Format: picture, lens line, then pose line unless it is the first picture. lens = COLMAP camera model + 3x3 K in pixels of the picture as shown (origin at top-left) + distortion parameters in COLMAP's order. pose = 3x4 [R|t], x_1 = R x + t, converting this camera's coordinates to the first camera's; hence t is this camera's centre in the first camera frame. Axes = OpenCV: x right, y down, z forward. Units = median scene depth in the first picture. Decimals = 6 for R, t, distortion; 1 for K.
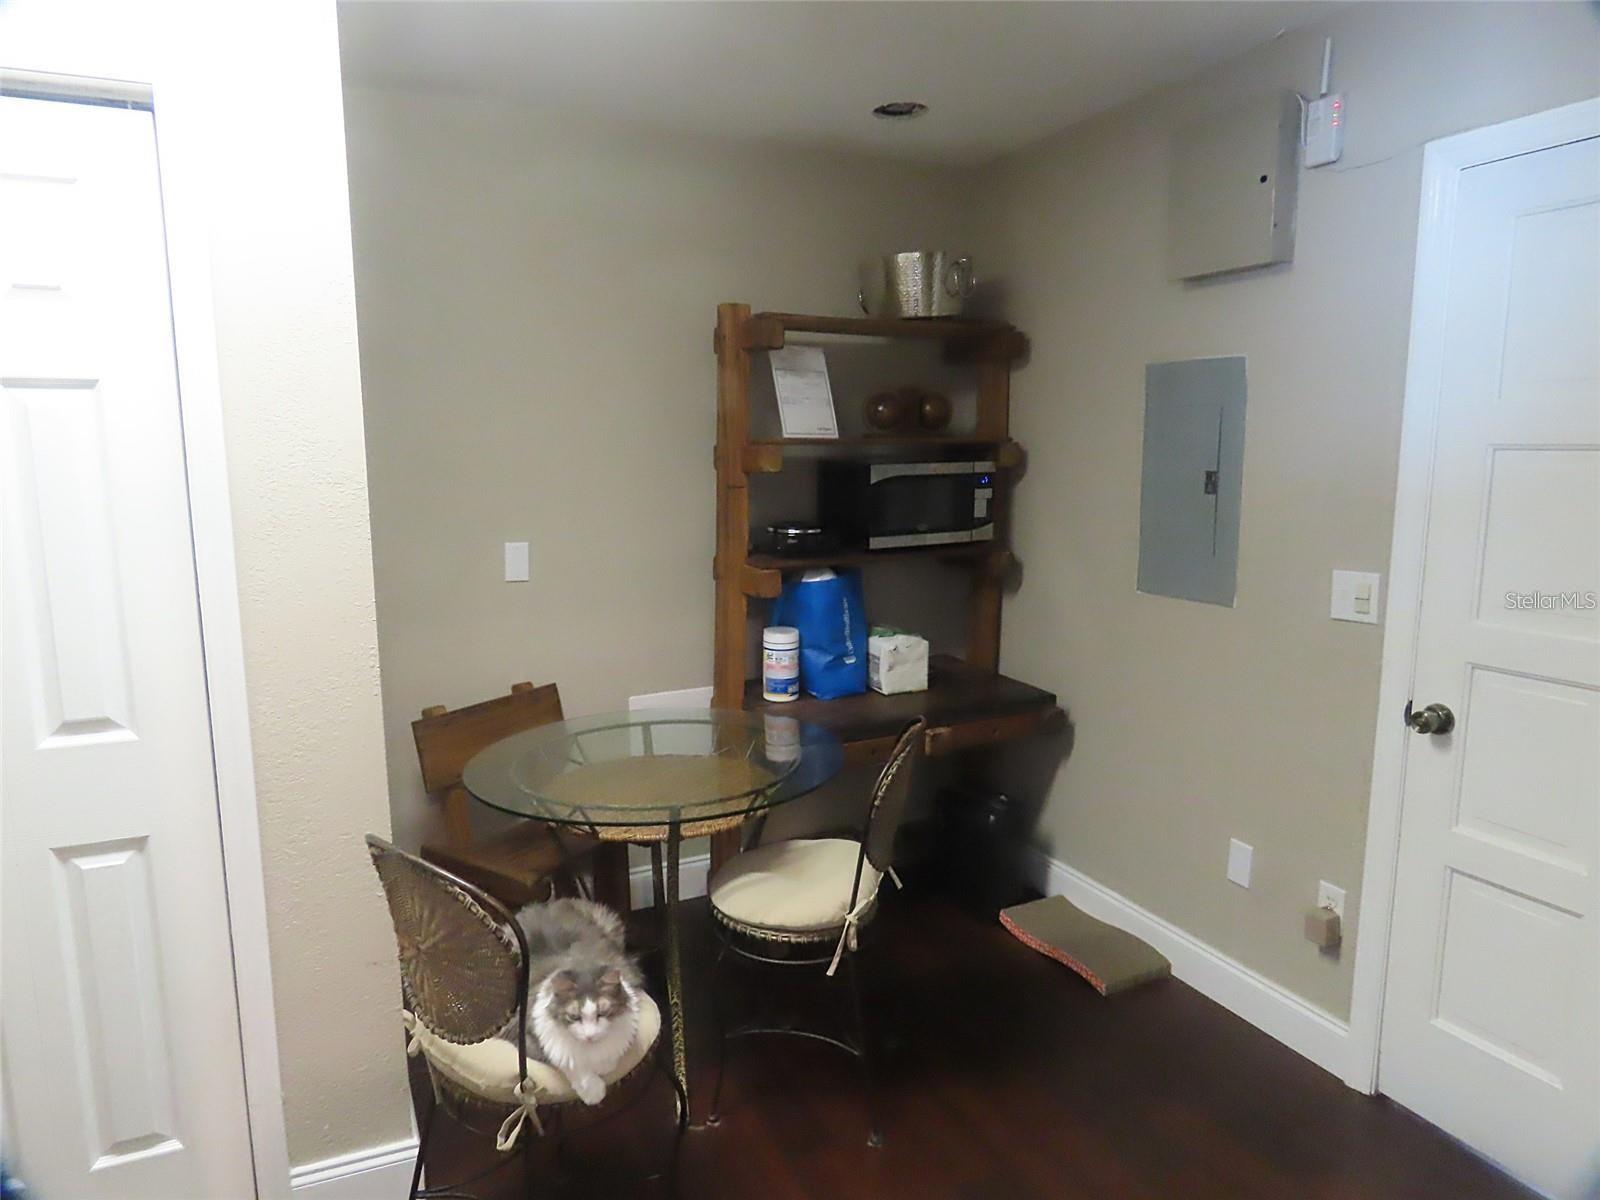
lens RADIAL K [[996.6, 0, 800.8], [0, 996.6, 597.9], [0, 0, 1]] dist [0.006664, -0.003264]
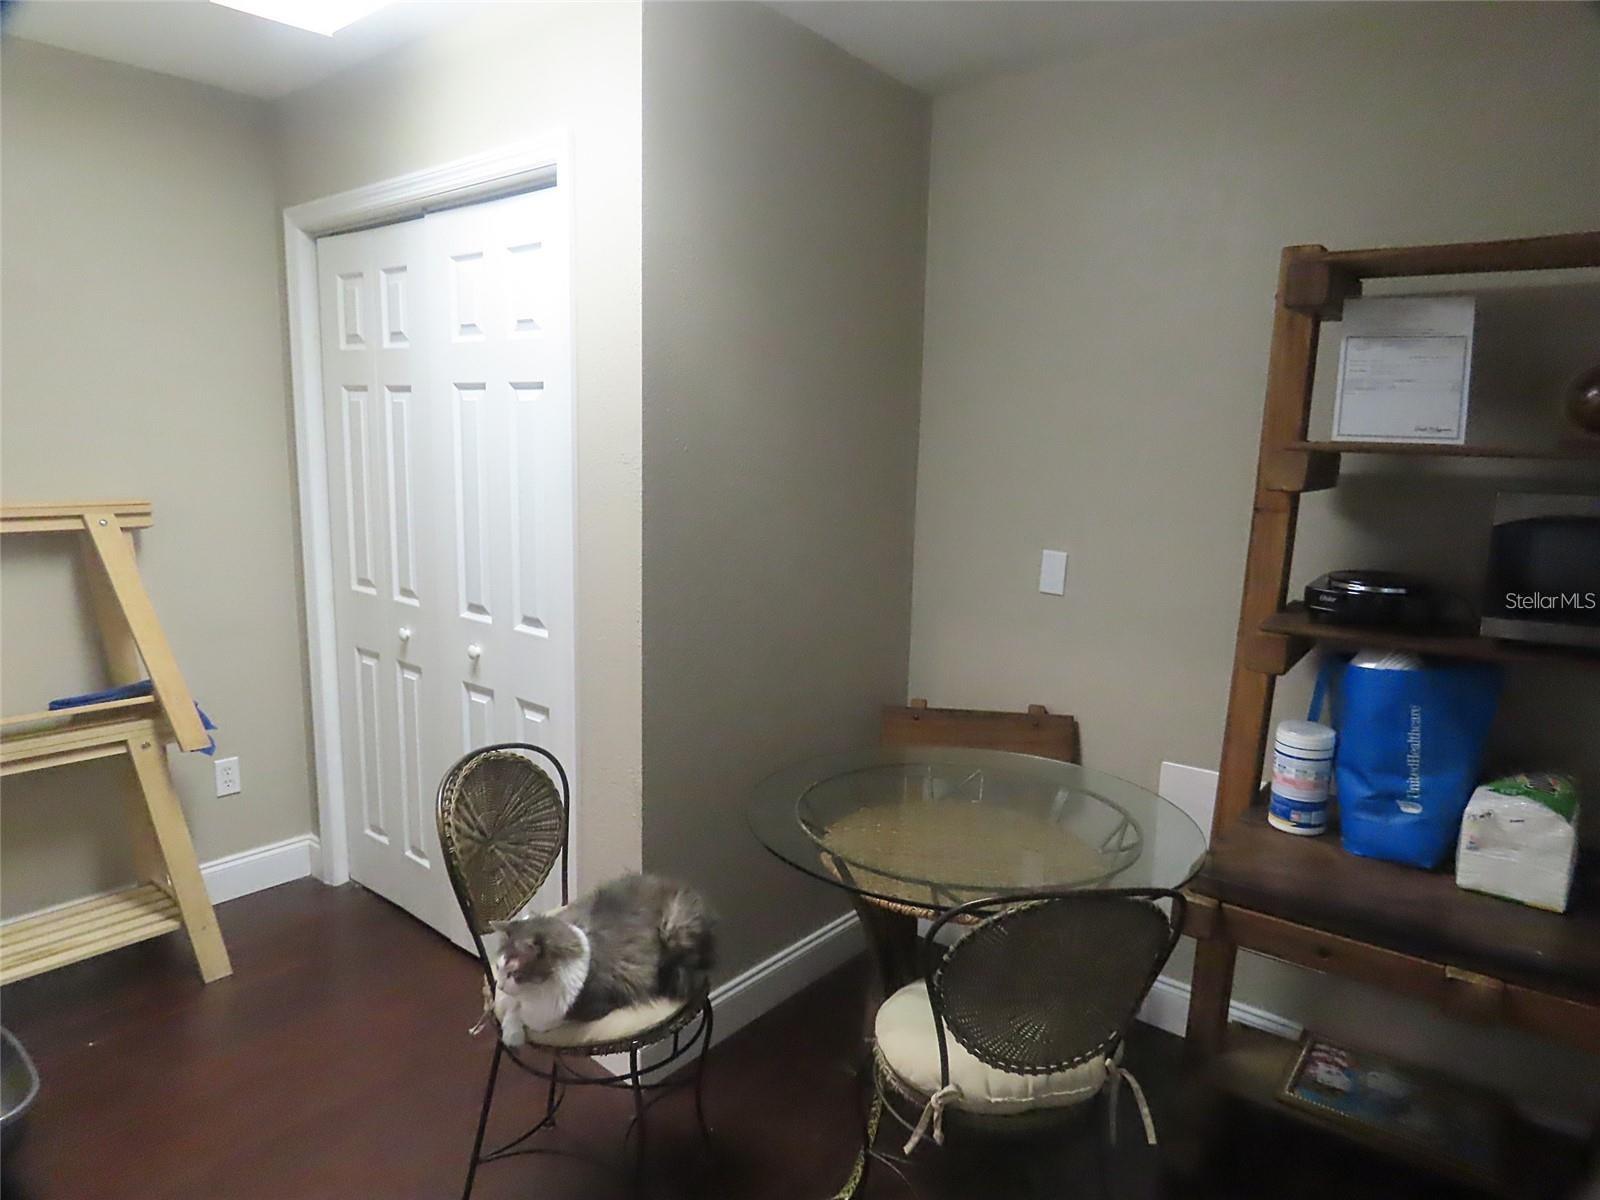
lens RADIAL K [[996.6, 0, 801.9], [0, 996.6, 600.3], [0, 0, 1]] dist [0.006664, -0.003264]
pose [[0.437390, 0.165044, -0.883997, 0.412609], [-0.164600, 0.981100, 0.101732, -0.064492], [0.884080, 0.101010, 0.456289, 0.381387]]
